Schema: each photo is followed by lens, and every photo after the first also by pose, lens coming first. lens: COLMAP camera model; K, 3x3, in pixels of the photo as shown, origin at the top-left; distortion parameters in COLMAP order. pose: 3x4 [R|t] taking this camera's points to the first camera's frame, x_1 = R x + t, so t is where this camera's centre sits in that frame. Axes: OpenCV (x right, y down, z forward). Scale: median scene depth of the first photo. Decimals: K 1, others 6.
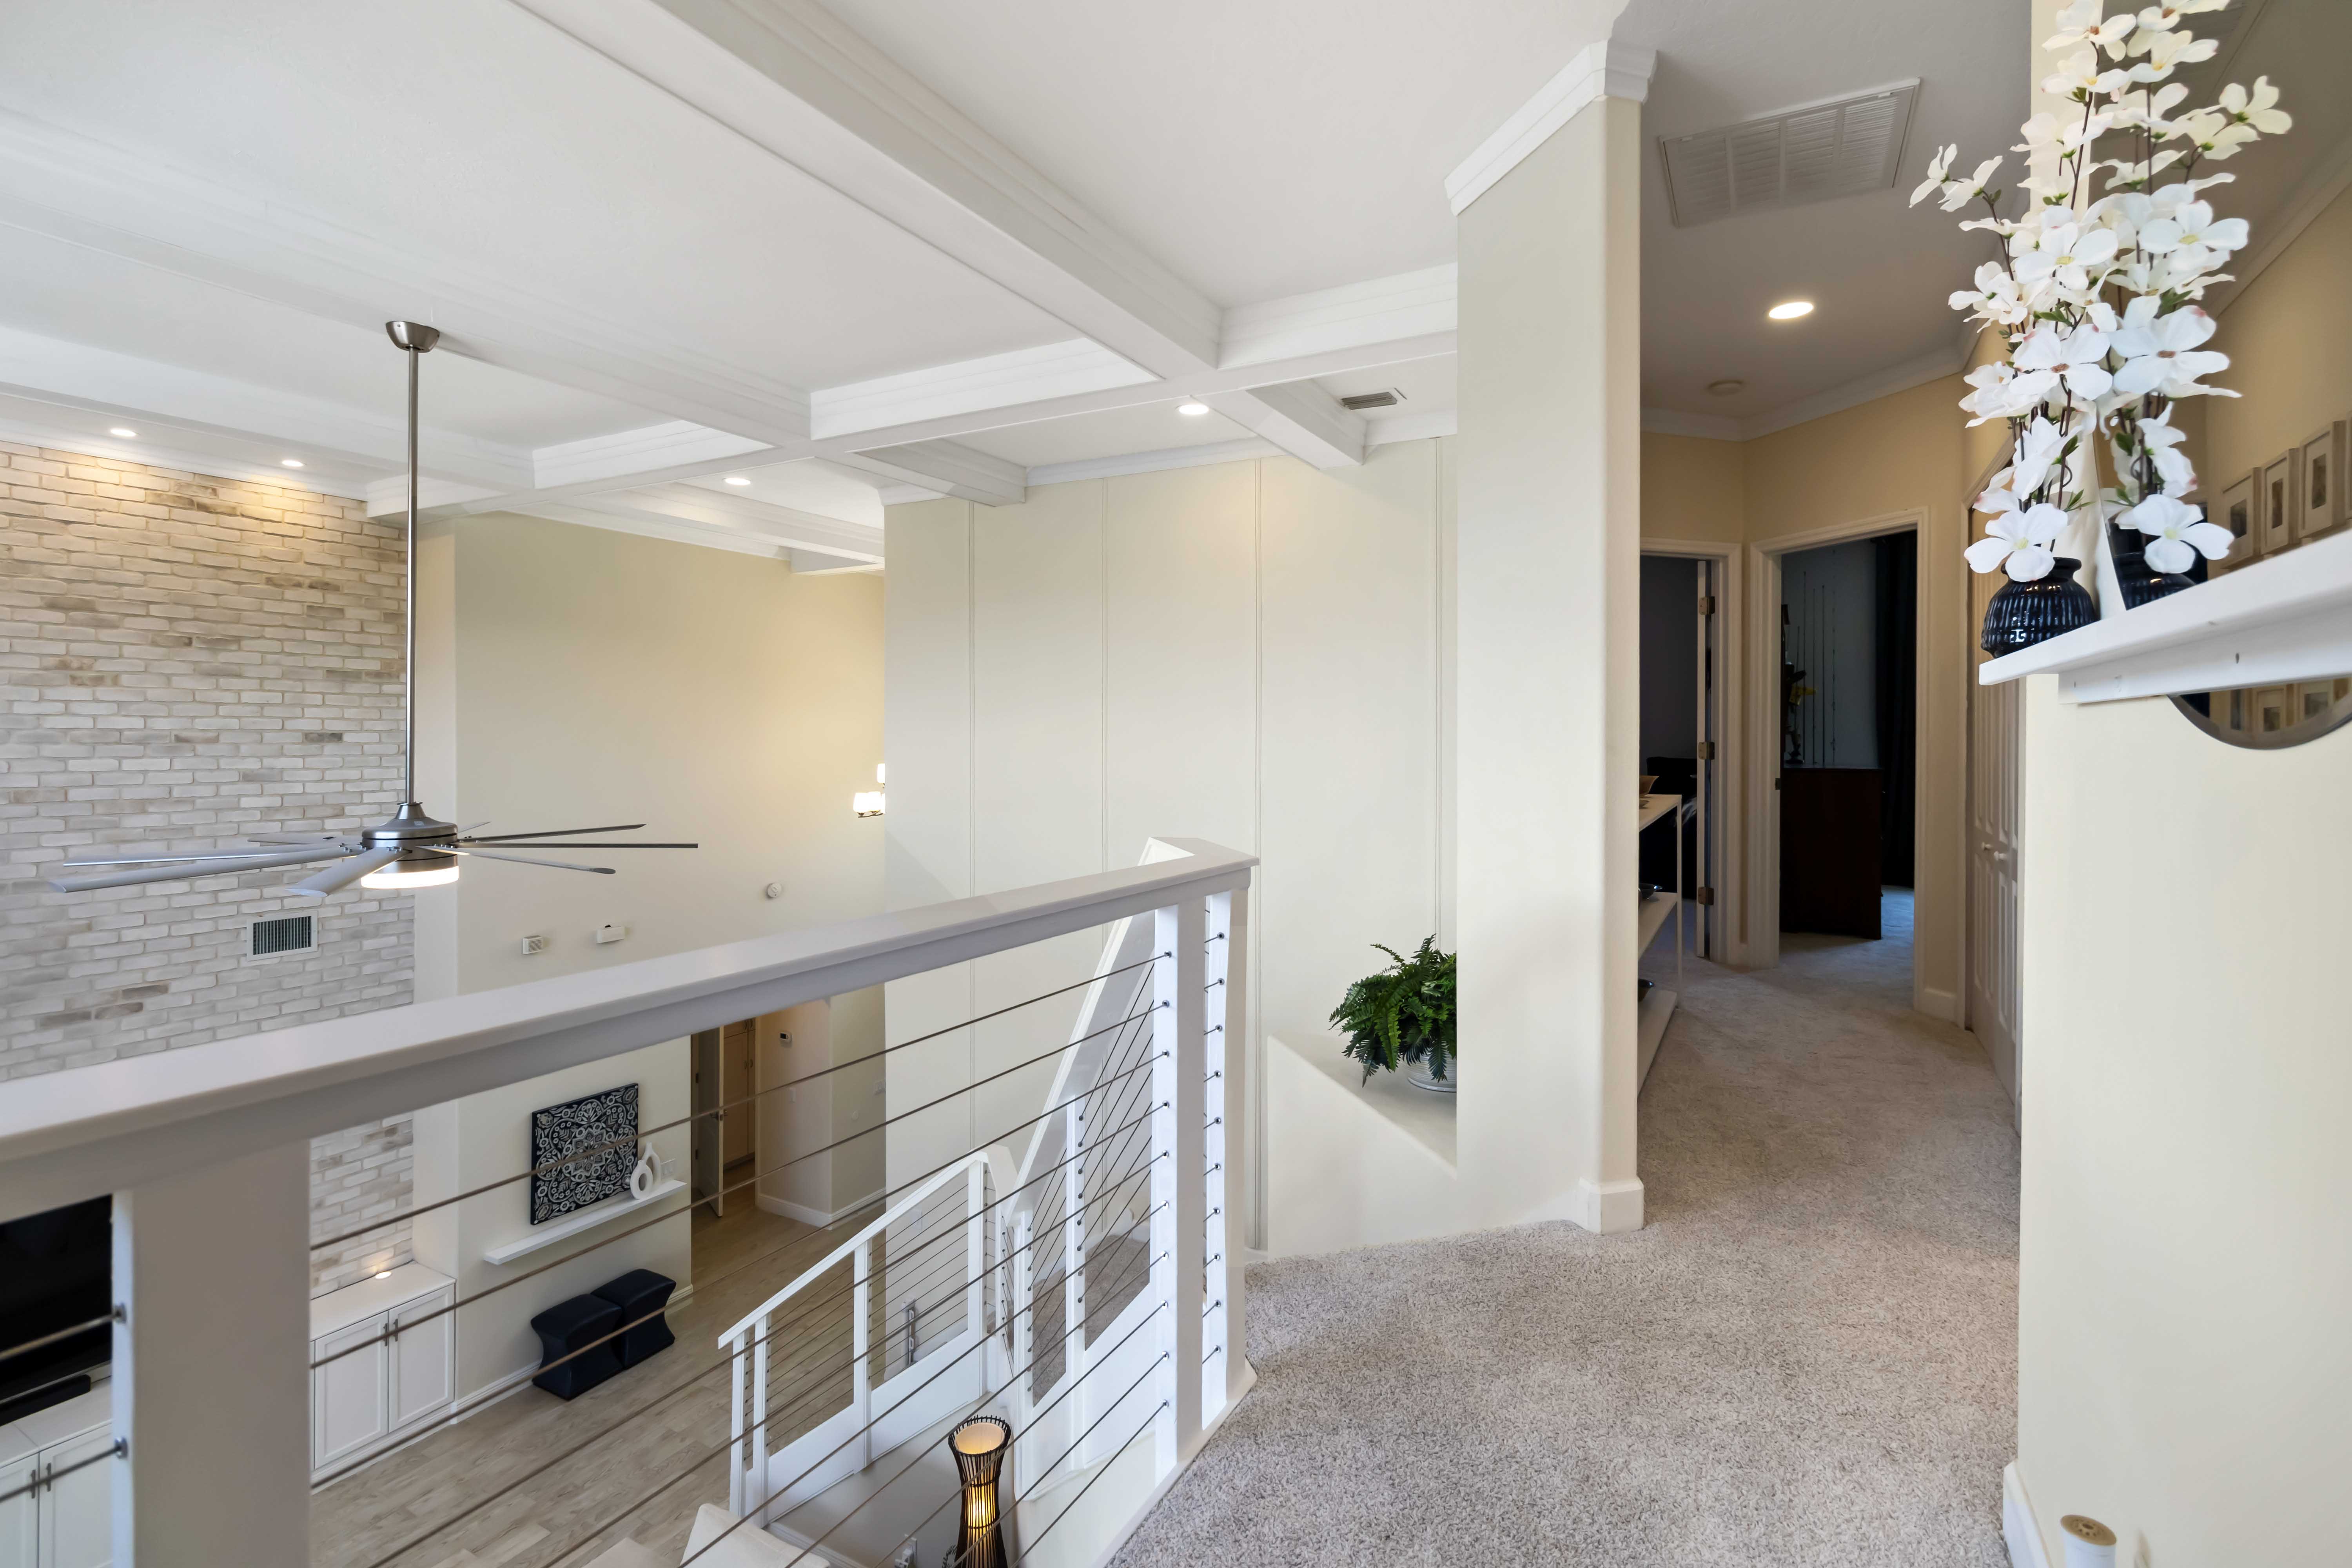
lens RADIAL K [[1086.2, 0, 1189.4], [0, 1086.2, 736.7], [0, 0, 1]] dist [0.000319, 0.000755]
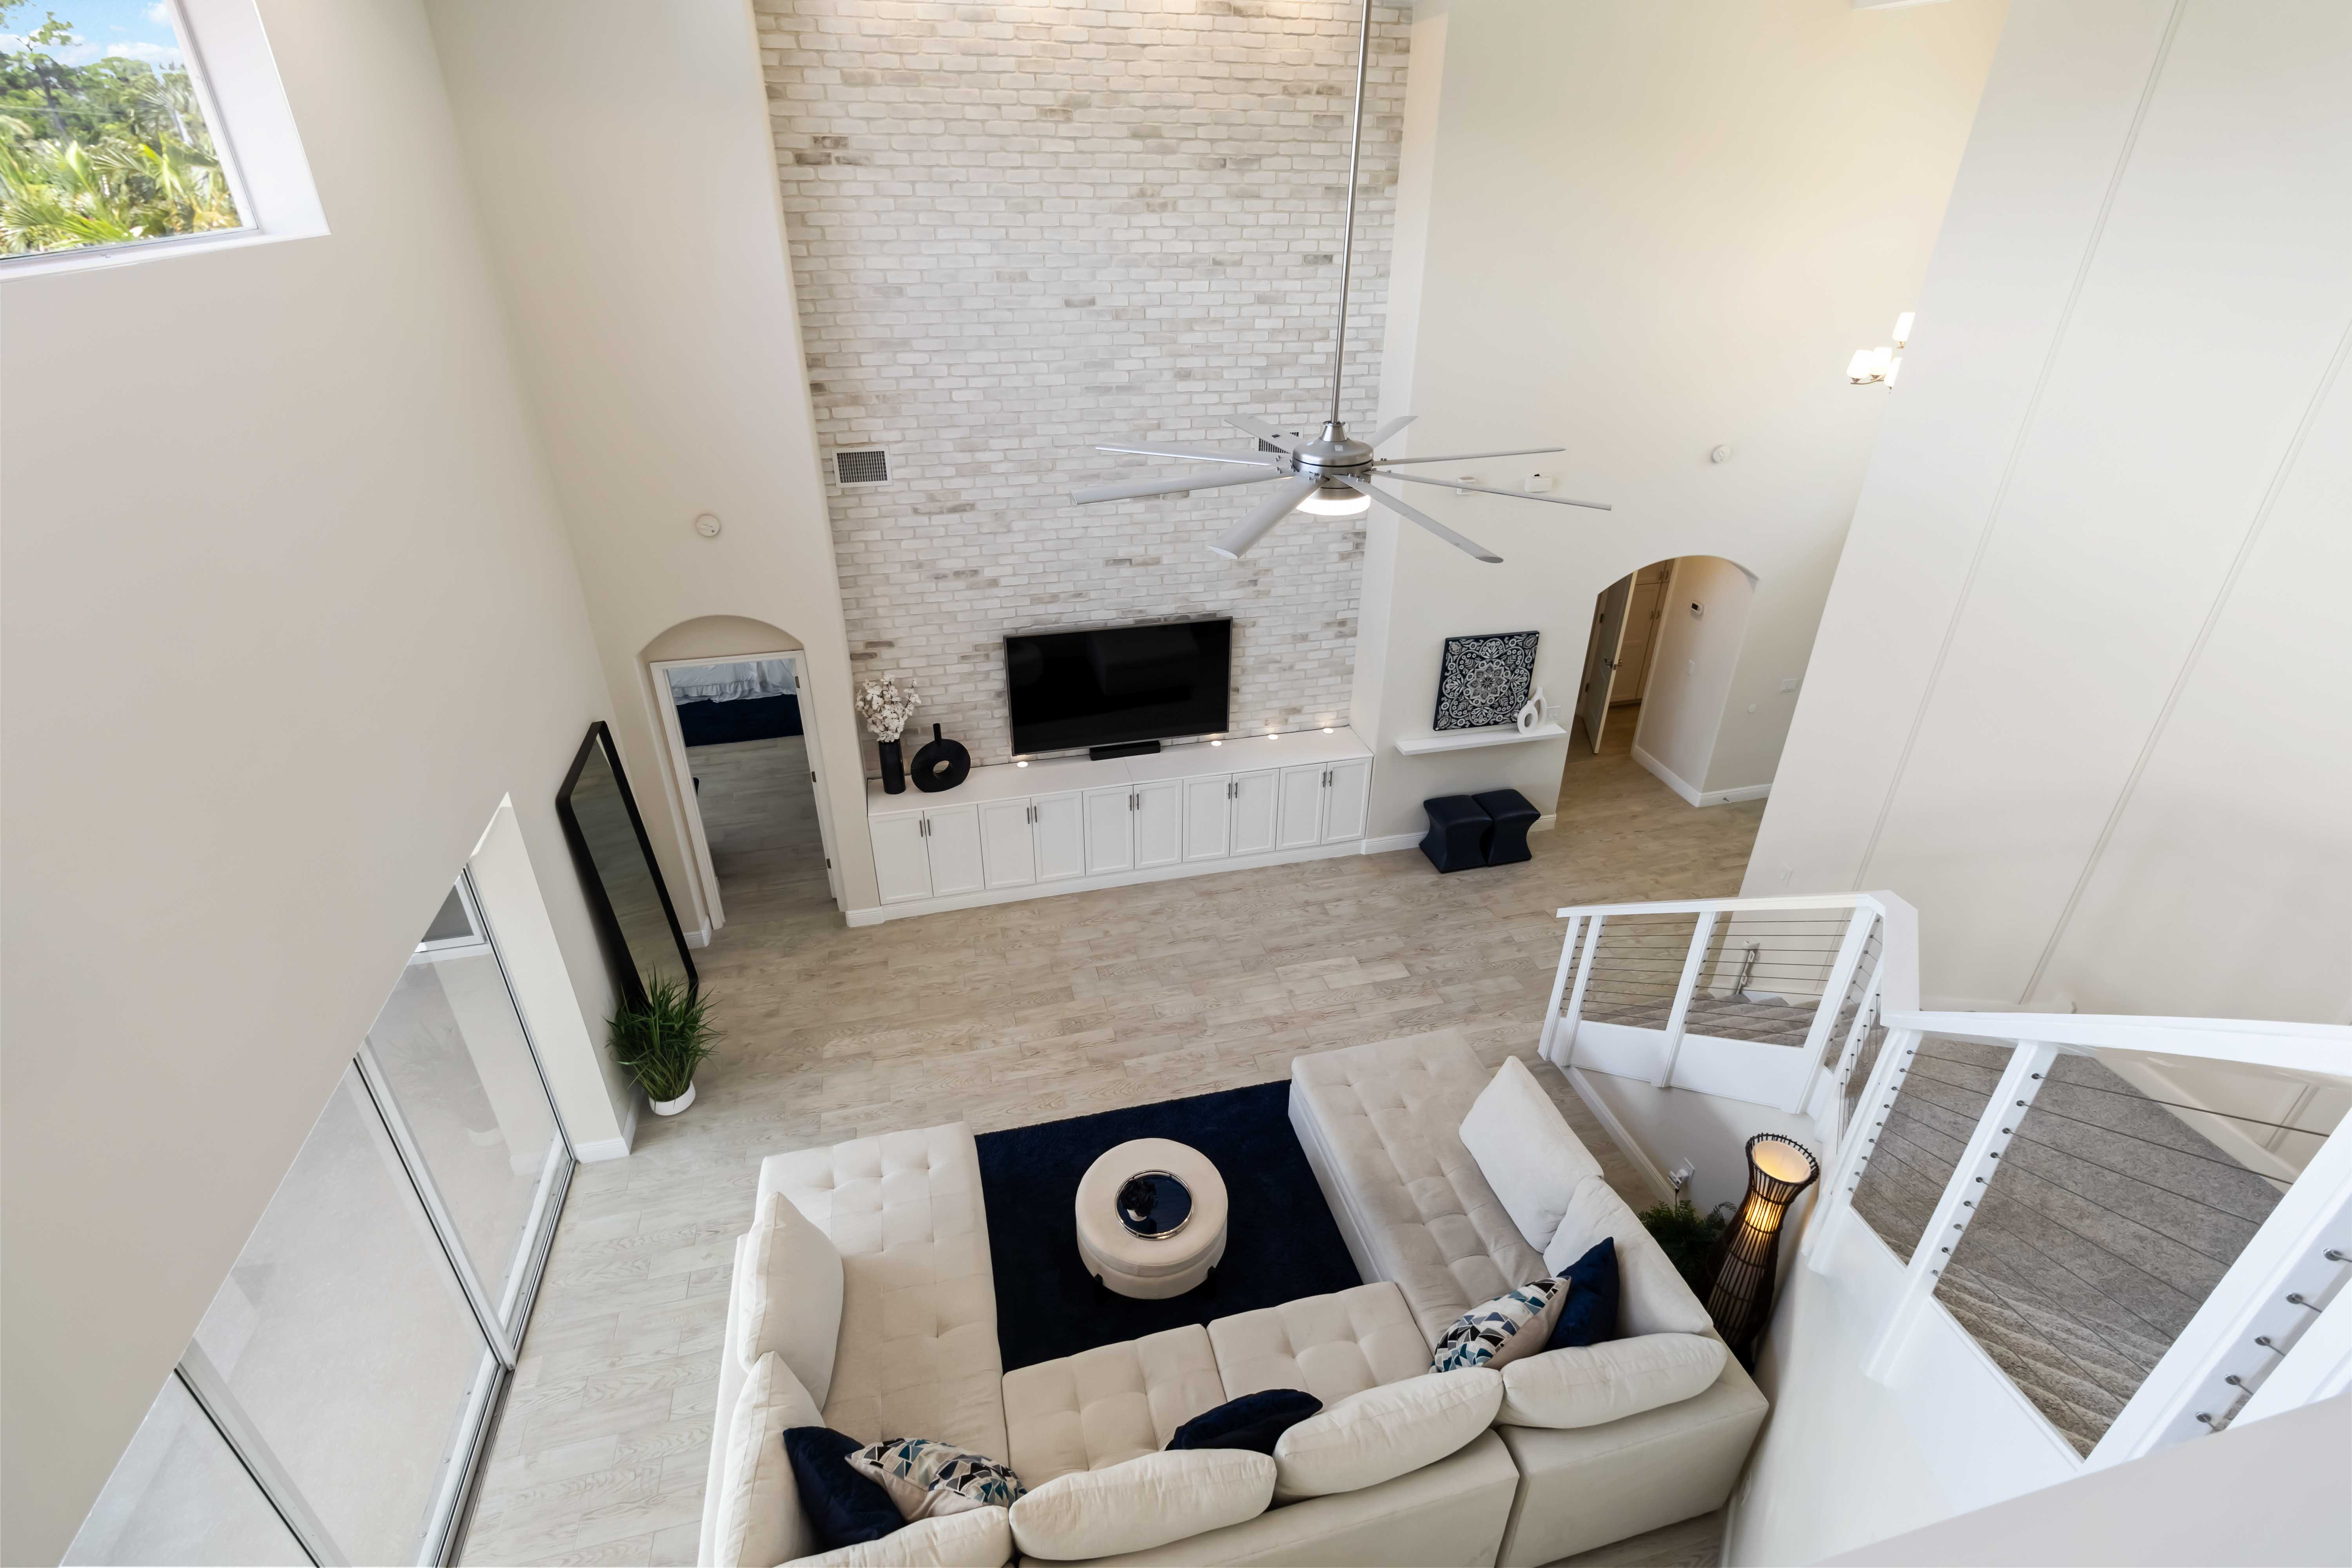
lens RADIAL K [[1086.2, 0, 1189.4], [0, 1086.2, 736.7], [0, 0, 1]] dist [0.000319, 0.000755]
pose [[0.681793, 0.348963, -0.642949, -0.051251], [-0.009798, 0.883169, 0.468953, -0.083393], [0.731480, -0.313429, 0.605557, 0.136123]]
